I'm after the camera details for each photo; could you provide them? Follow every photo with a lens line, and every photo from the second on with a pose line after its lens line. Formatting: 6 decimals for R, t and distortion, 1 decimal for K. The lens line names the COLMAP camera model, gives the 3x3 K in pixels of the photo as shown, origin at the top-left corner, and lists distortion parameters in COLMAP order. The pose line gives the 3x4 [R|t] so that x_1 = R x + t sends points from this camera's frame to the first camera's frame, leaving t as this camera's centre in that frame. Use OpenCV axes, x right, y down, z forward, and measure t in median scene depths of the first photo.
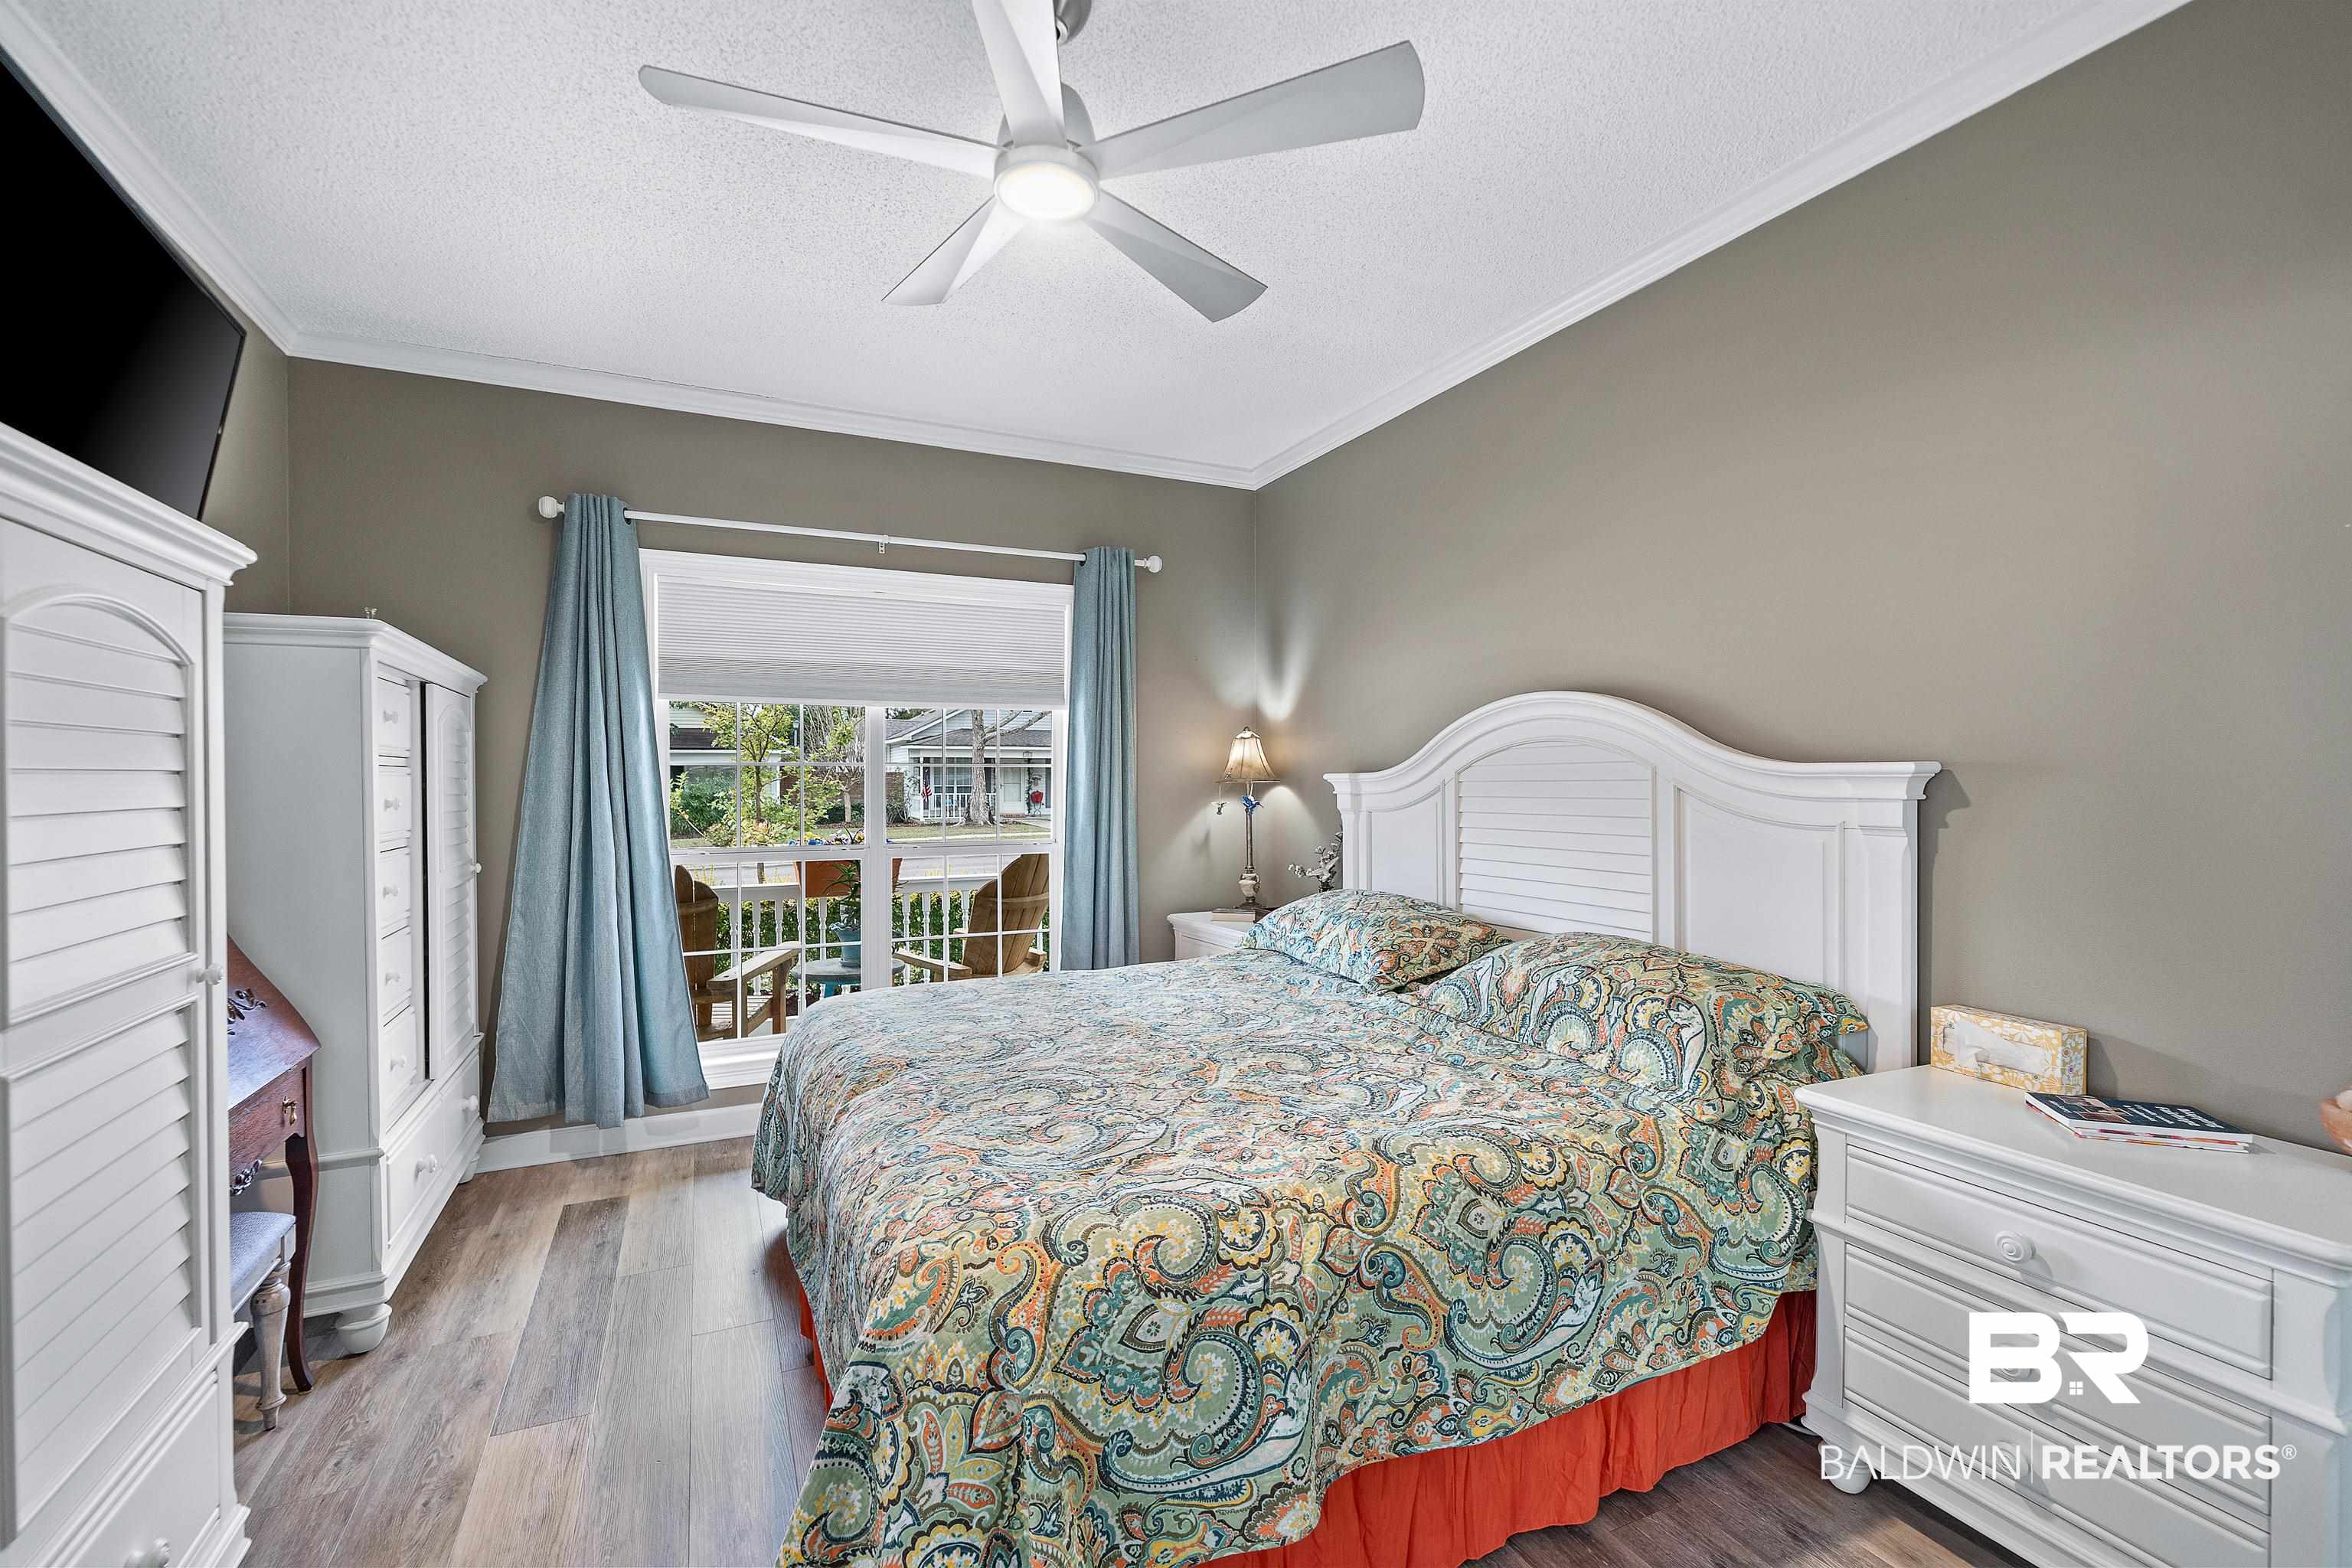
lens RADIAL K [[1009.0, 0, 1172.7], [0, 1009.0, 801.8], [0, 0, 1]] dist [-0.000780, -0.000036]
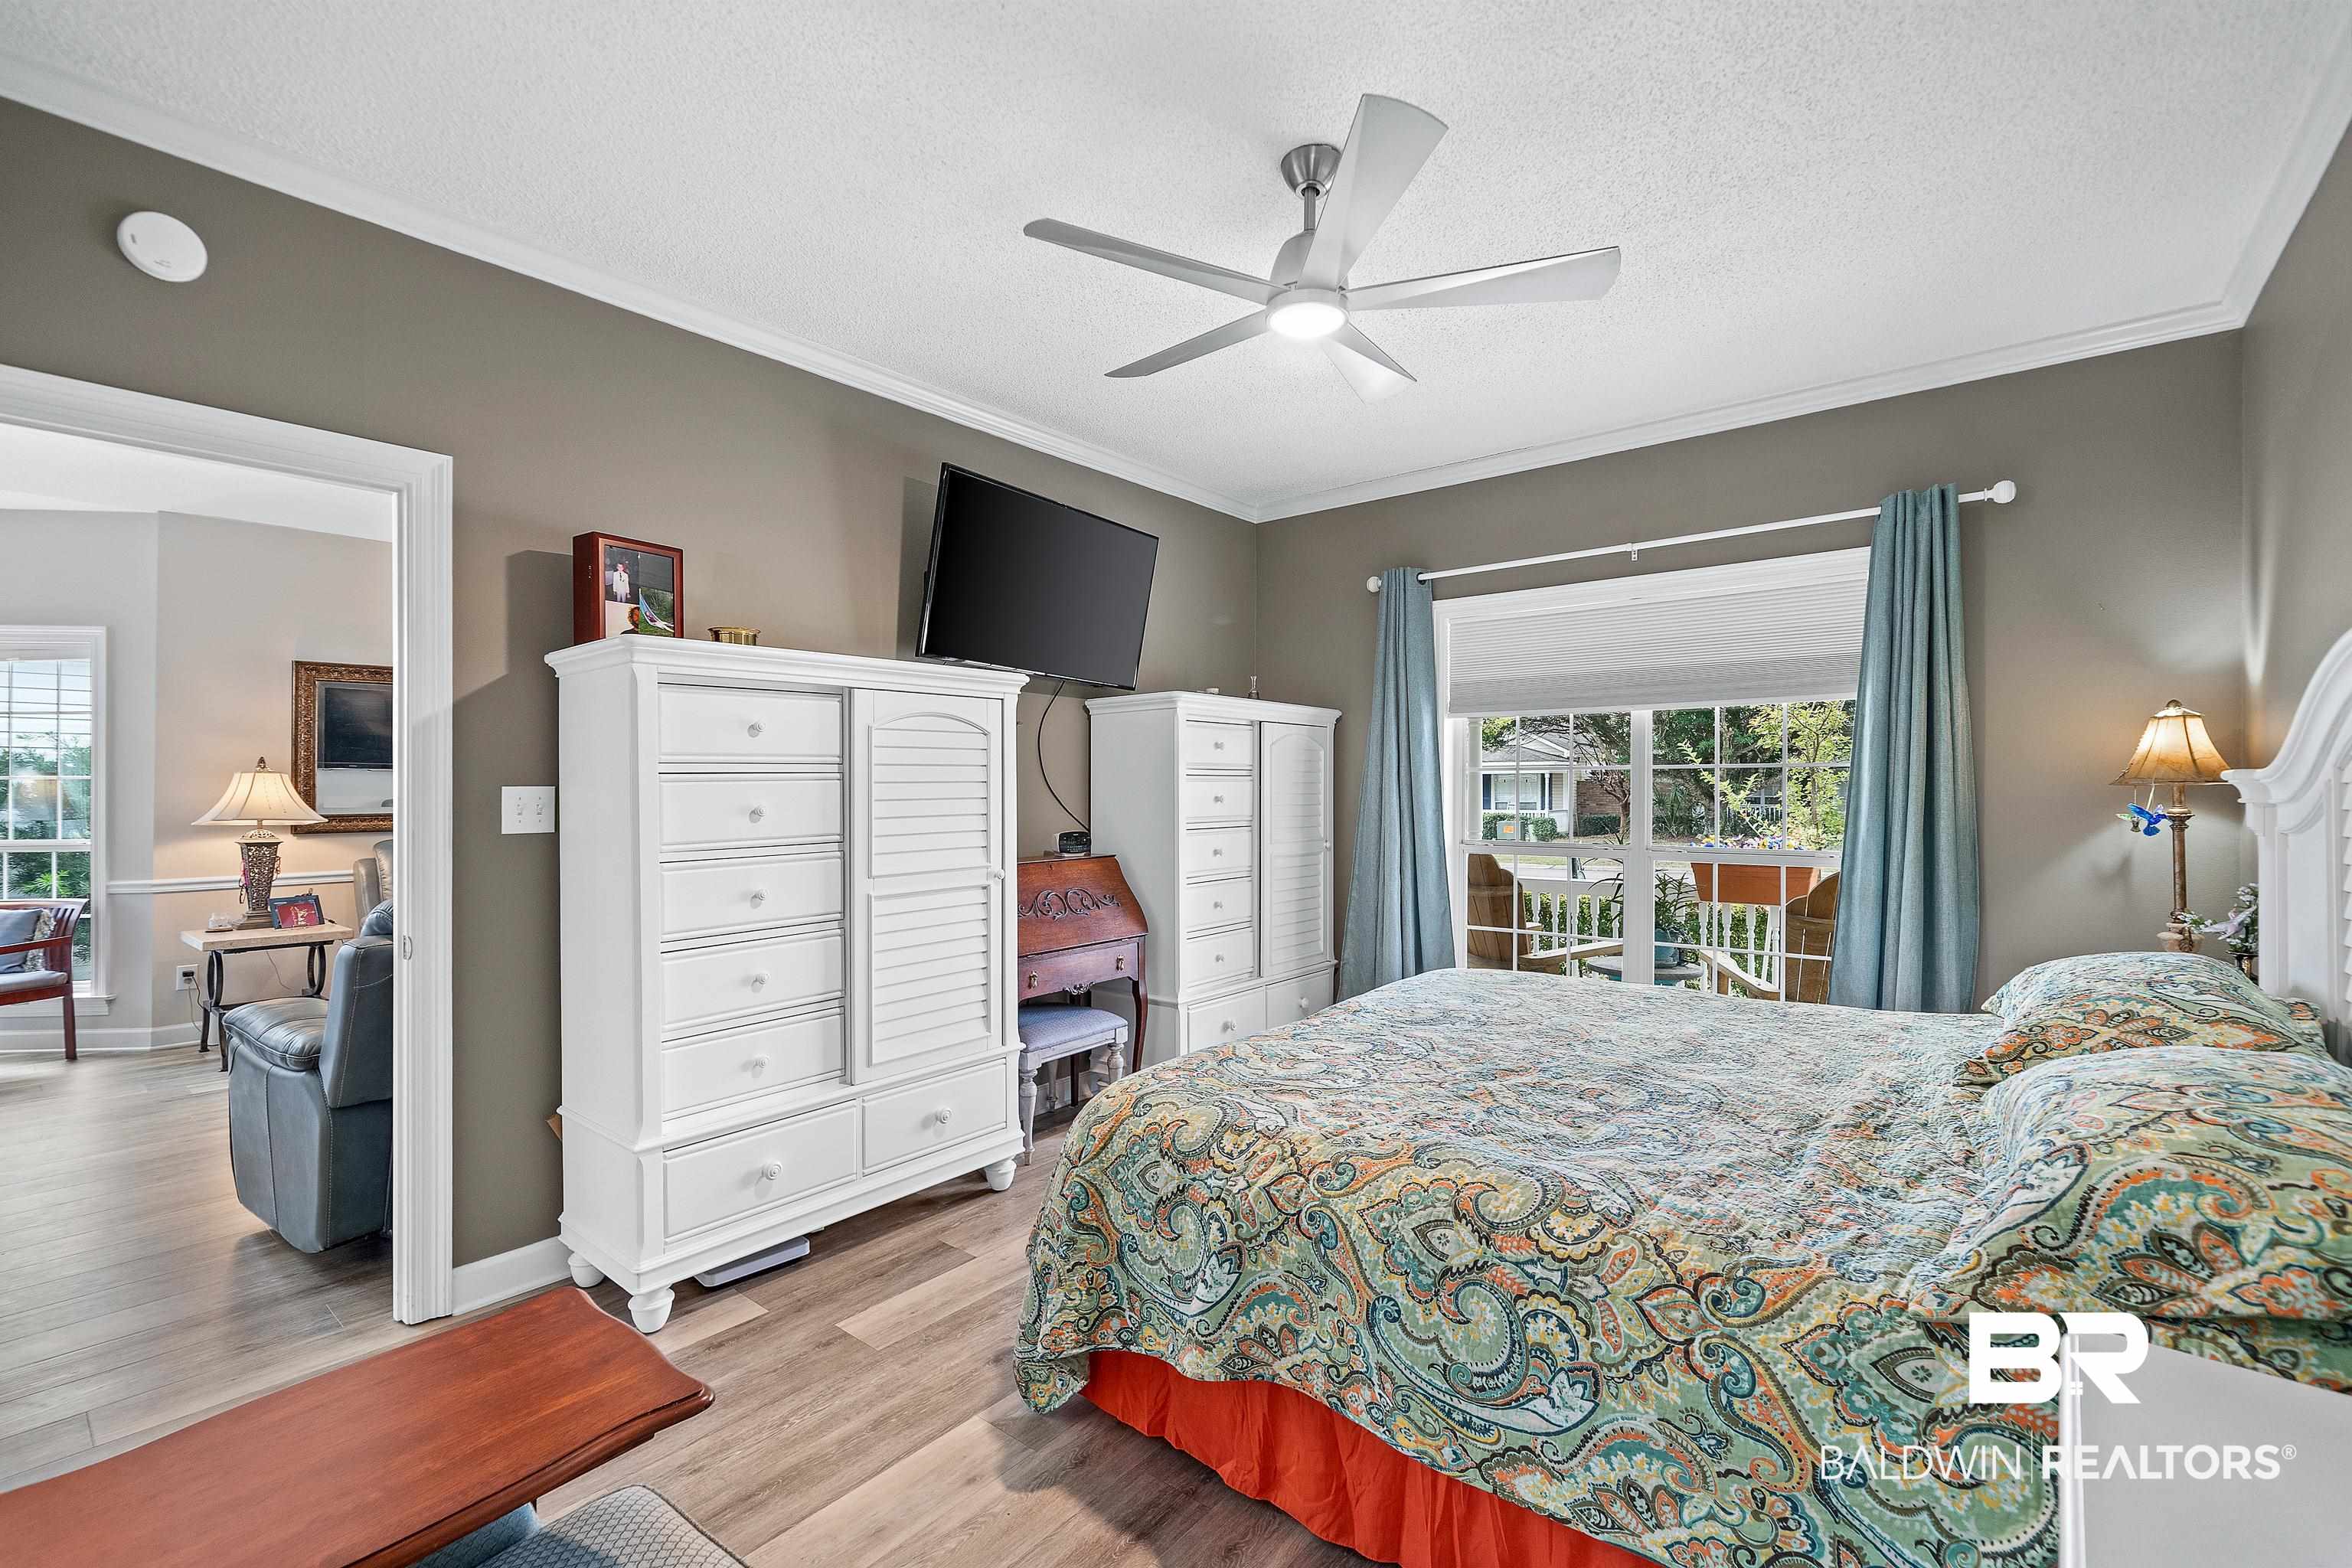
lens RADIAL K [[1009.0, 0, 1172.7], [0, 1009.0, 801.8], [0, 0, 1]] dist [-0.000780, -0.000036]
pose [[0.435738, 0.013483, -0.899973, 1.001666], [-0.016973, 0.999833, 0.006762, -0.005038], [0.899913, 0.012329, 0.435894, 0.329237]]
